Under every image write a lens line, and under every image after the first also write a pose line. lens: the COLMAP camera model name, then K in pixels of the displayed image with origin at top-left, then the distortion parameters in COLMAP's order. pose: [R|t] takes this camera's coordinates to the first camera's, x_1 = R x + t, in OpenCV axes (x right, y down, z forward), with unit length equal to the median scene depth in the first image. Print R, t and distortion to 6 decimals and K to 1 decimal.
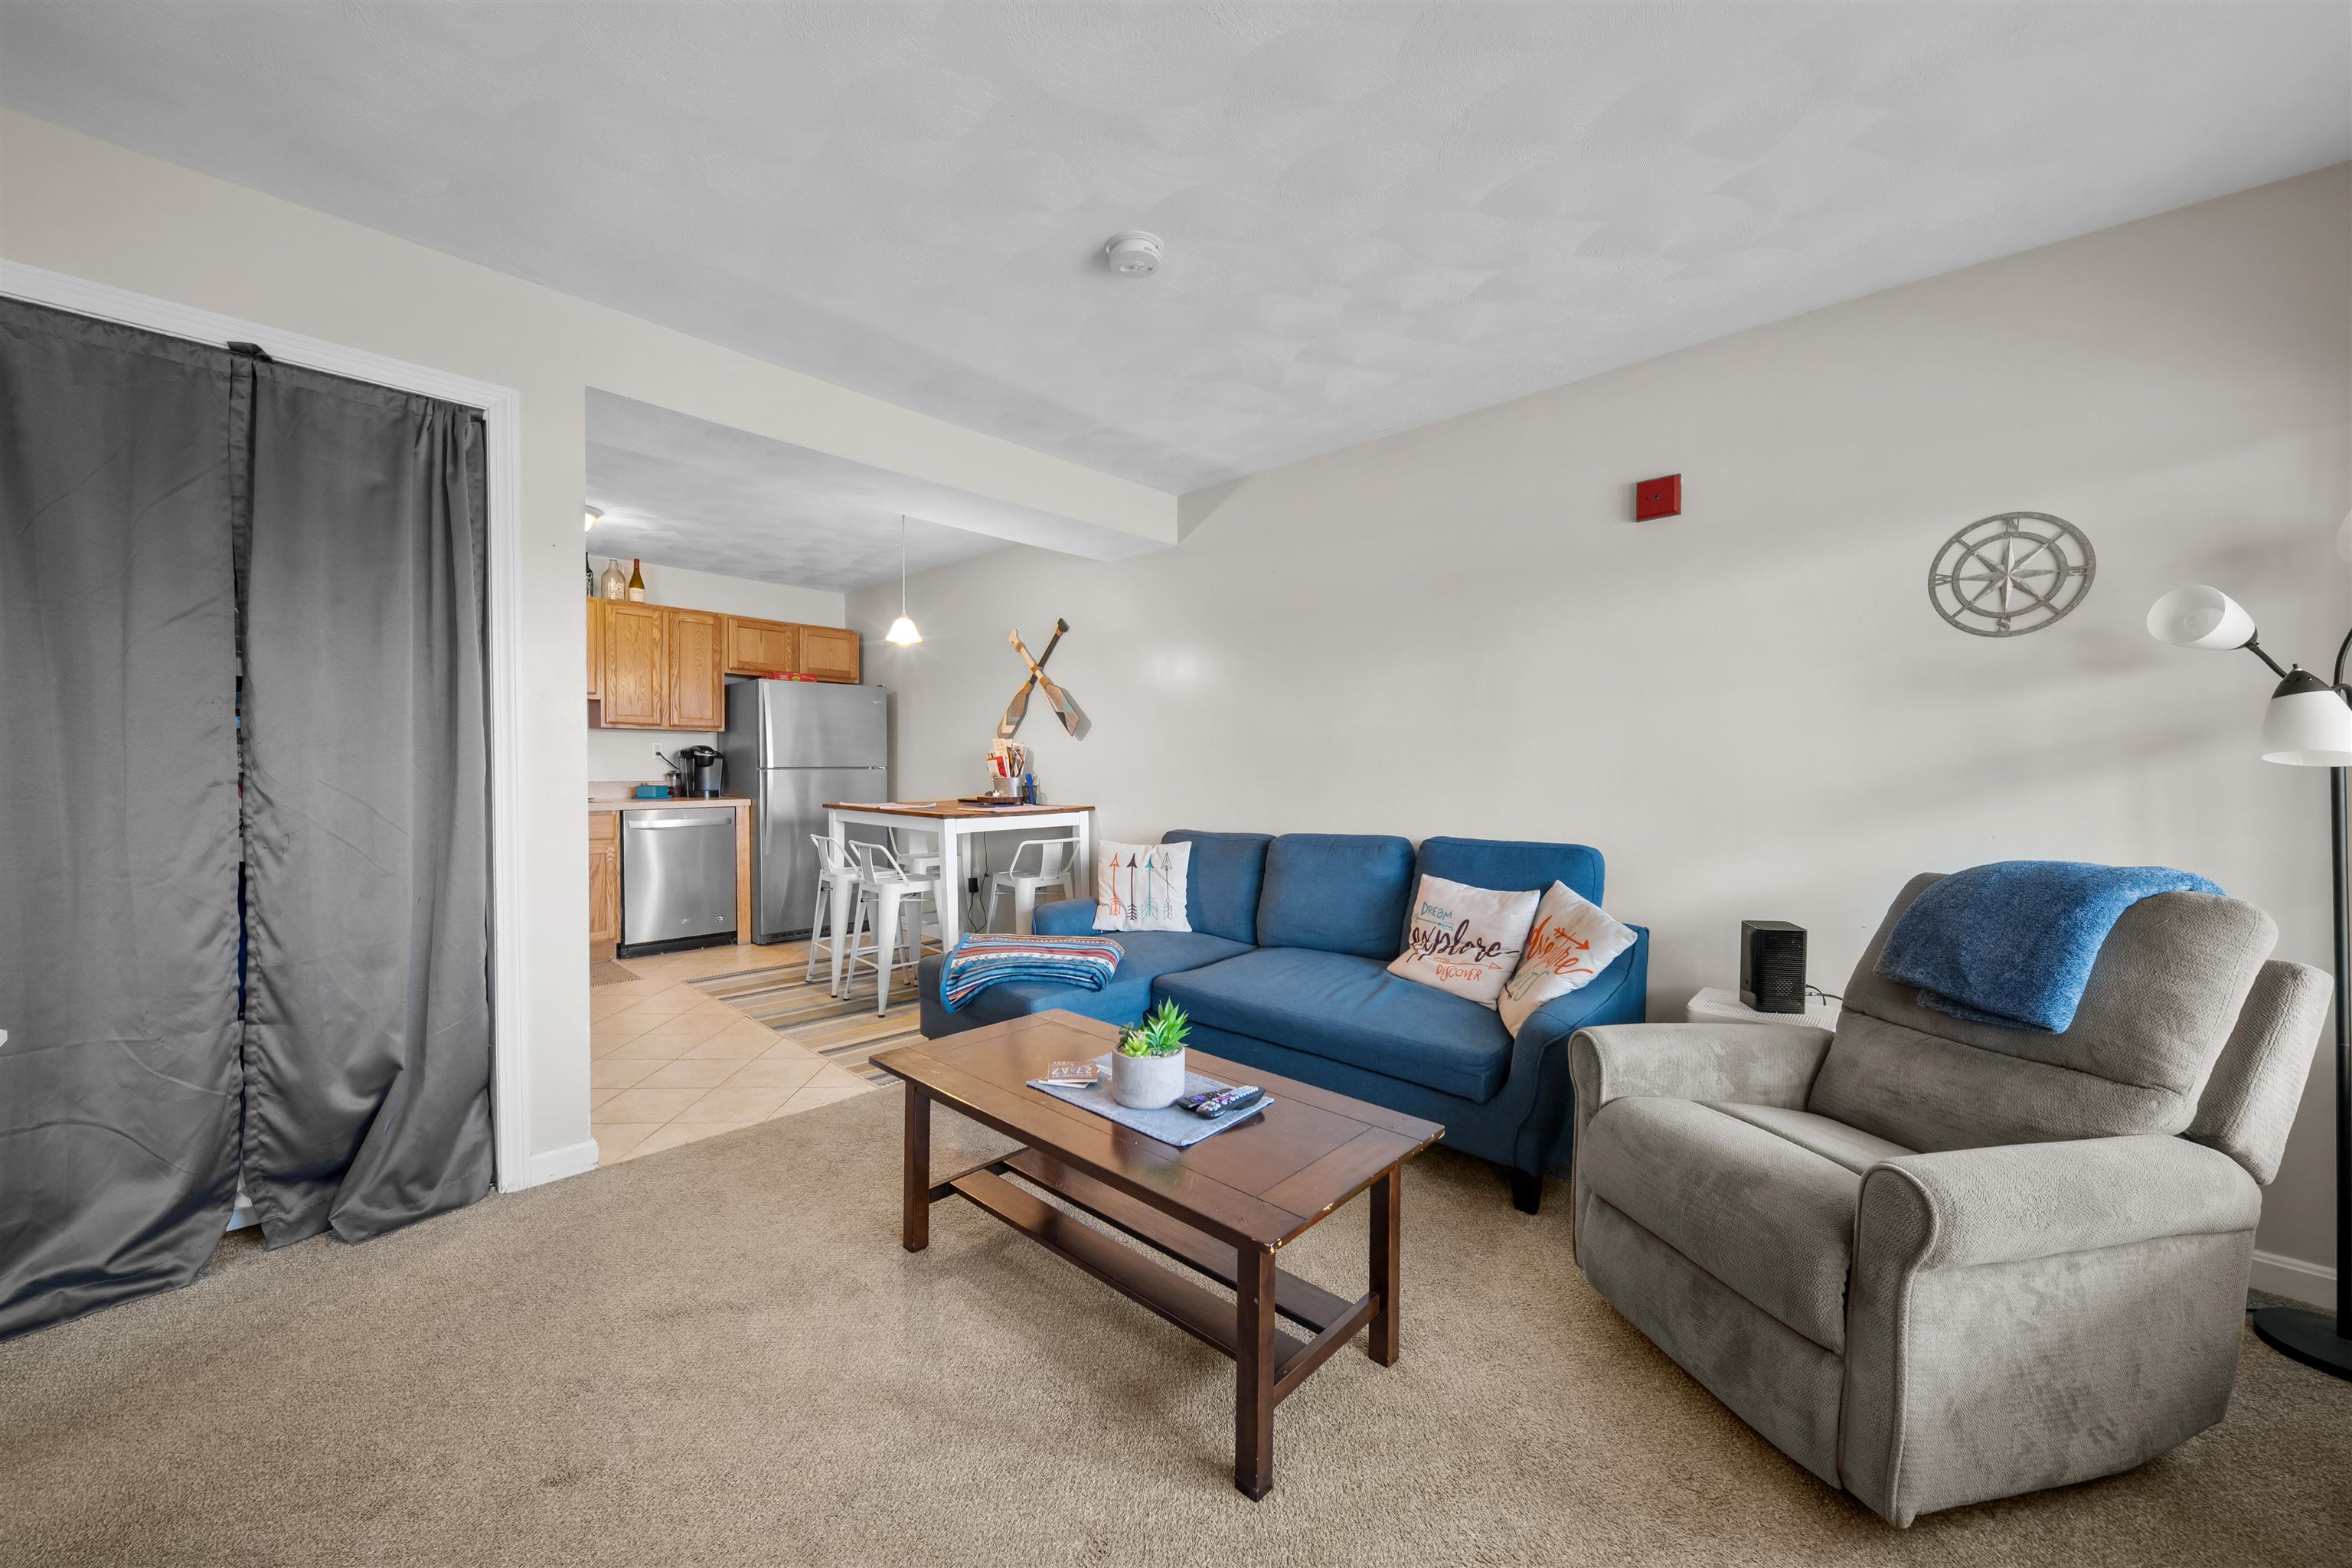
lens RADIAL K [[846.8, 0, 1177.1], [0, 846.8, 782.8], [0, 0, 1]] dist [-0.000192, -0.000012]
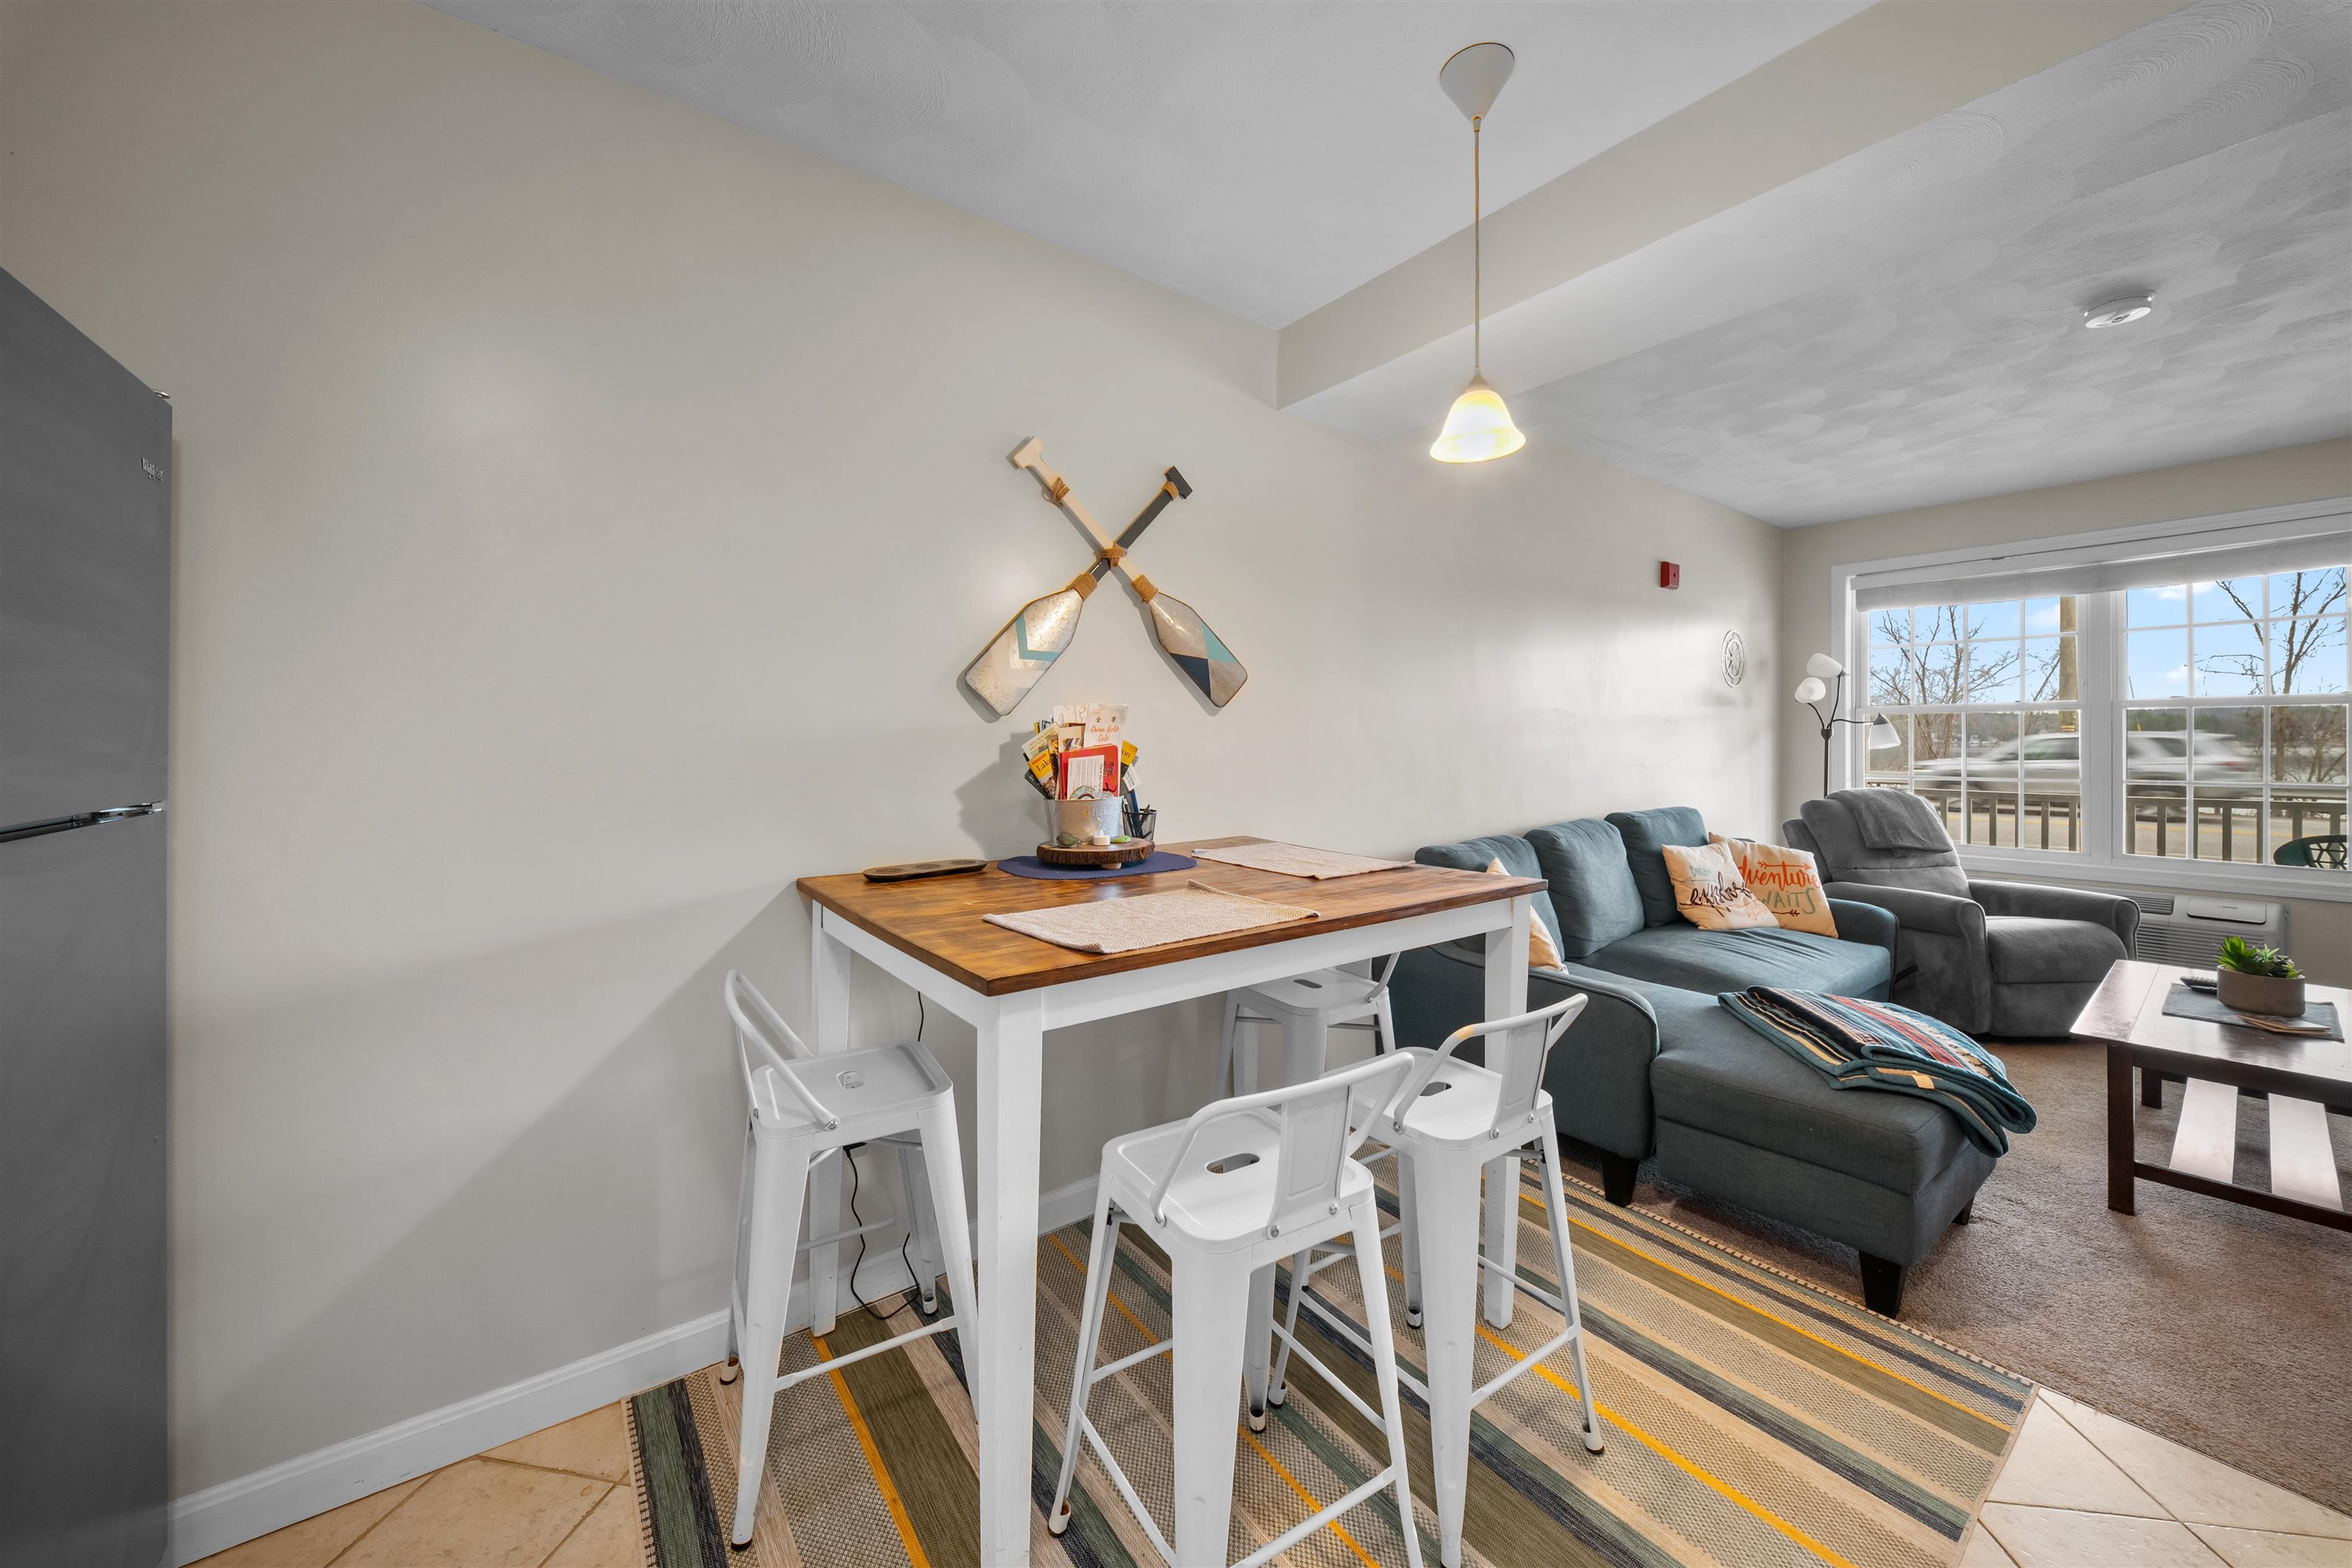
lens RADIAL K [[846.8, 0, 1178.5], [0, 846.8, 729.5], [0, 0, 1]] dist [-0.000192, -0.000012]
pose [[0.183453, -0.003901, 0.983021, -0.624058], [0.018340, 0.999832, 0.000545, -0.041589], [-0.982857, 0.017929, 0.183494, 0.916312]]
